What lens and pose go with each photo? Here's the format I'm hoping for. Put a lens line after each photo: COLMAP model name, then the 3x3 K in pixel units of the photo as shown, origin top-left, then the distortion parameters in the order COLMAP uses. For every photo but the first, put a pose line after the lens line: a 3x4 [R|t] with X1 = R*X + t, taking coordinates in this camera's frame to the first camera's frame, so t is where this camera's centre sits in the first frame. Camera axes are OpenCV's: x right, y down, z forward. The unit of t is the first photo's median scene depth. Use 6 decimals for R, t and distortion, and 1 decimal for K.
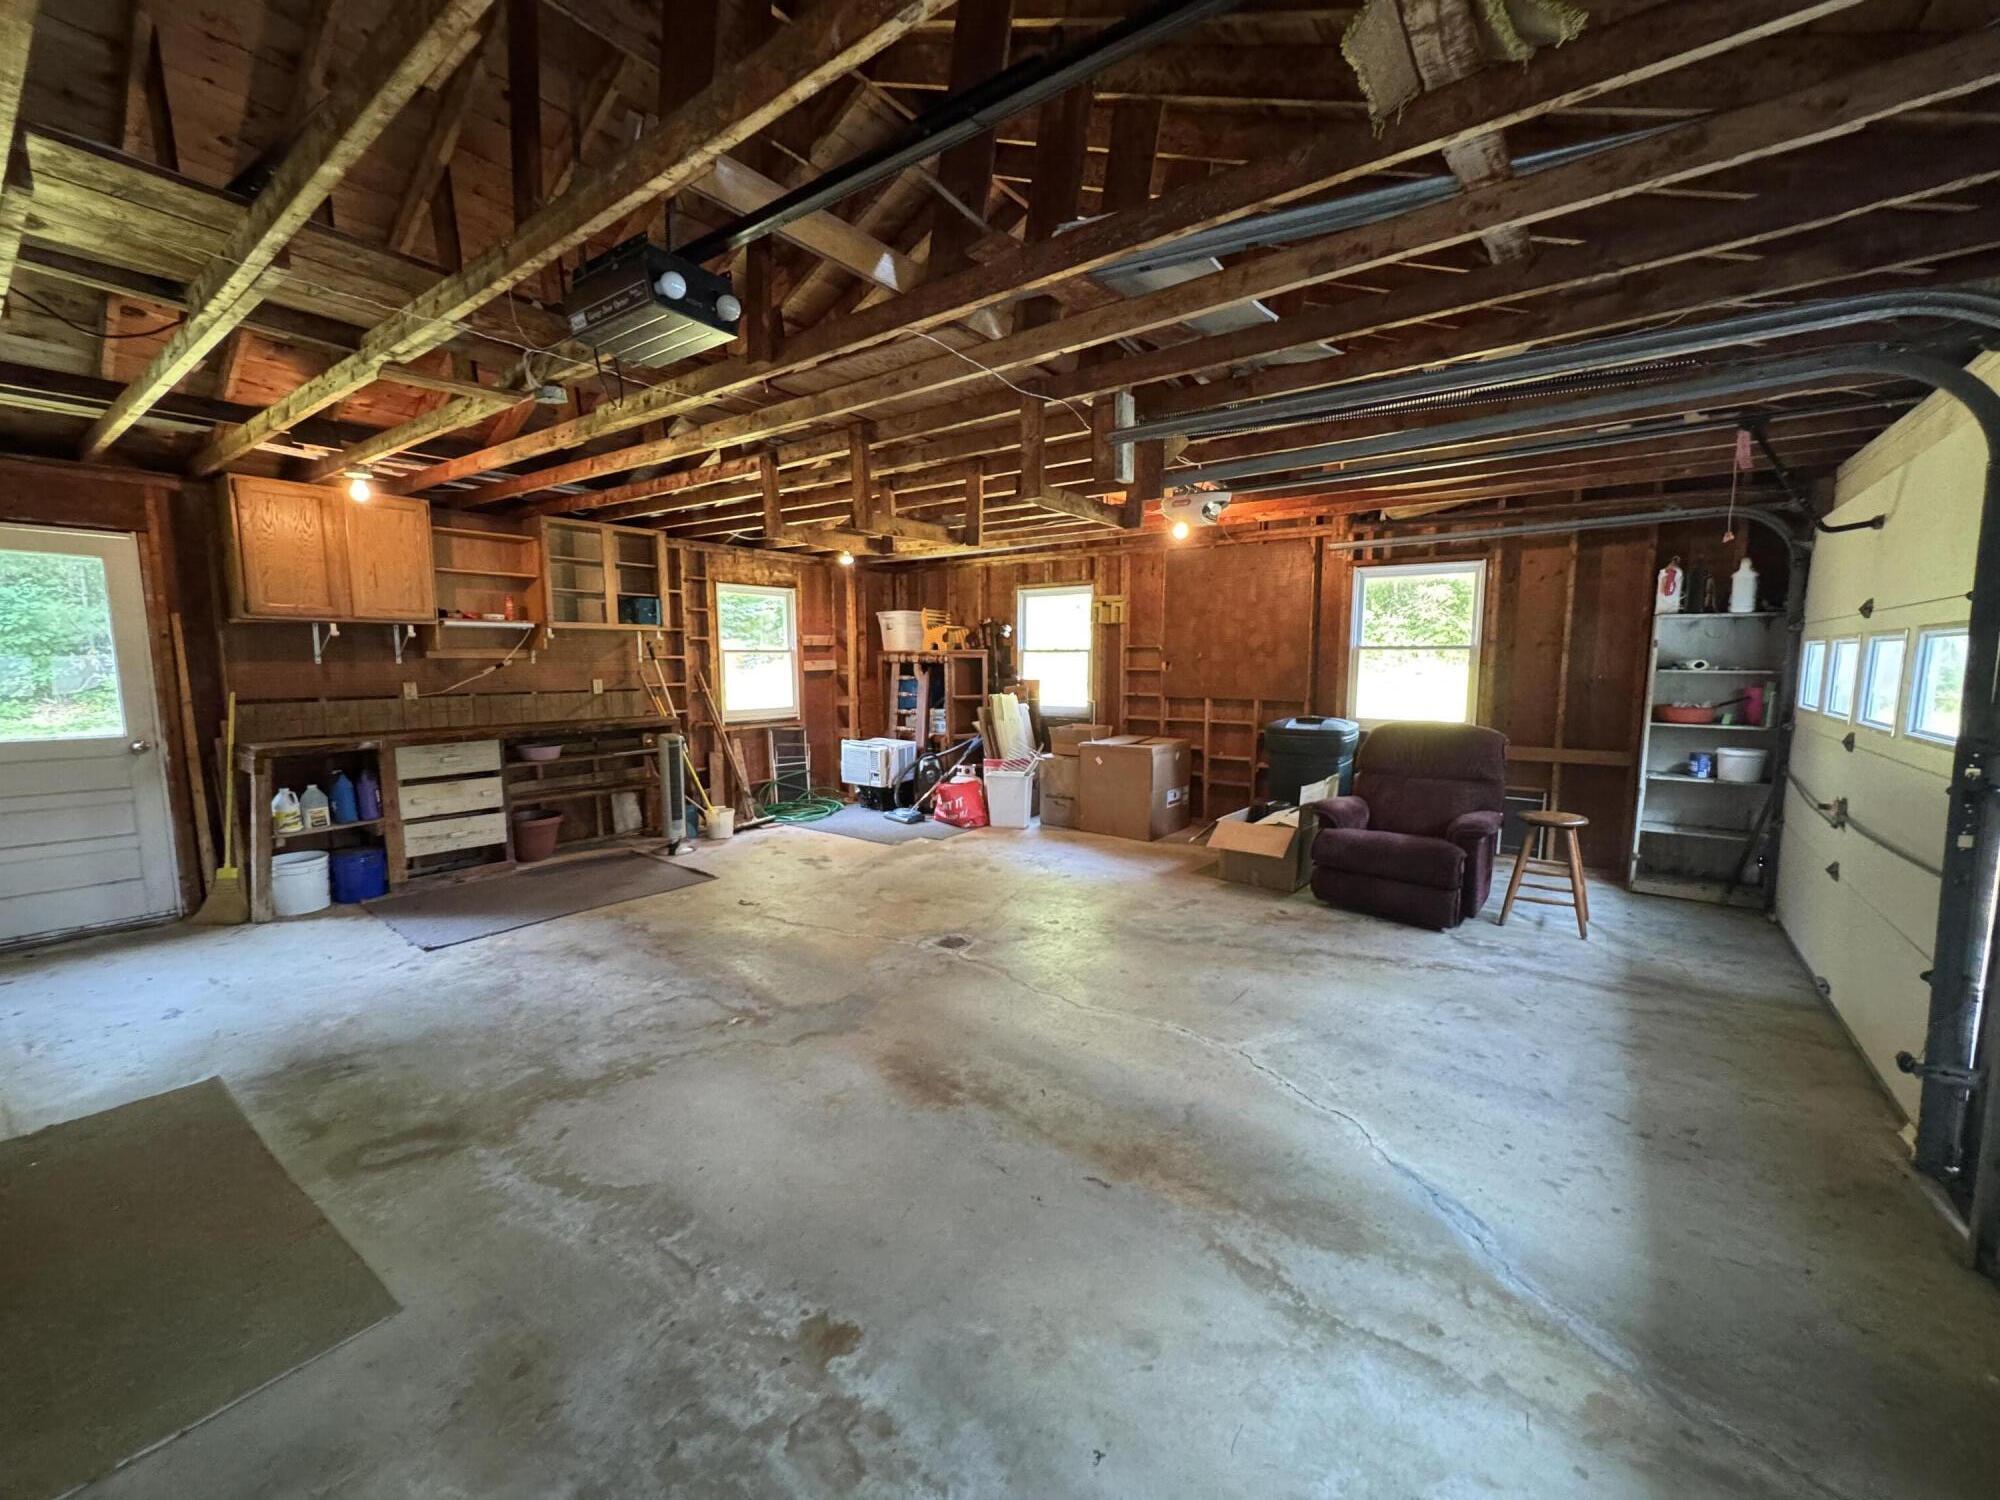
lens RADIAL K [[796.3, 0, 1003.3], [0, 796.3, 752.1], [0, 0, 1]] dist [-0.004063, 0.000090]
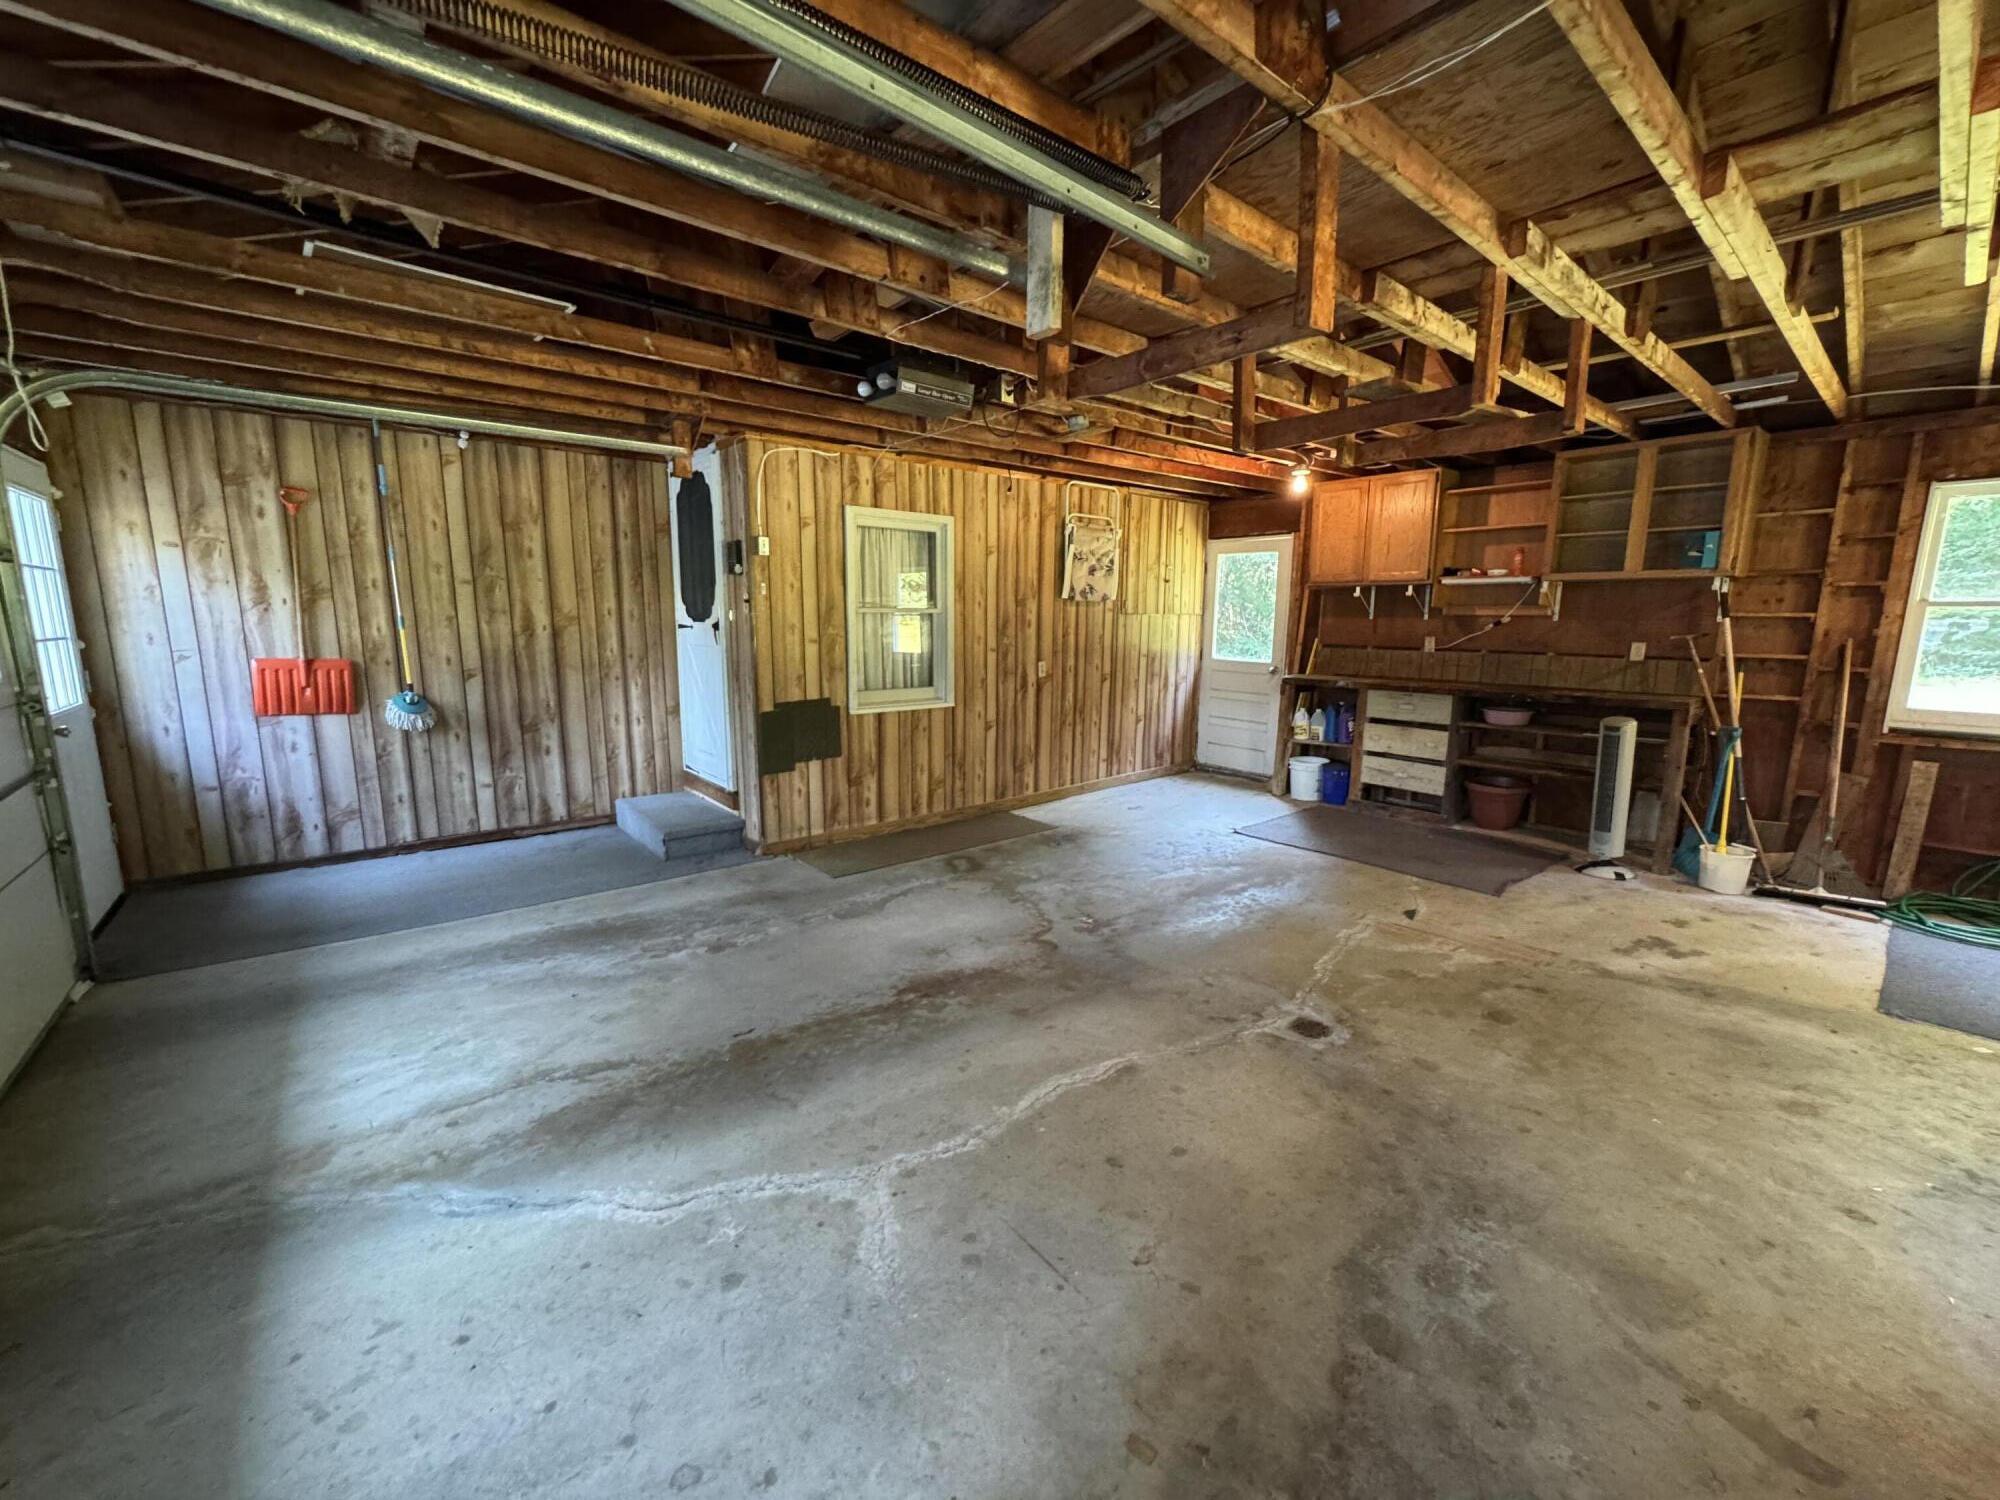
lens RADIAL K [[796.3, 0, 1003.3], [0, 796.3, 752.1], [0, 0, 1]] dist [-0.004063, 0.000090]
pose [[-0.228690, 0.163466, -0.959677, 0.782670], [-0.119660, 0.973606, 0.194353, -0.120342], [0.966117, 0.159281, -0.203094, 1.073322]]
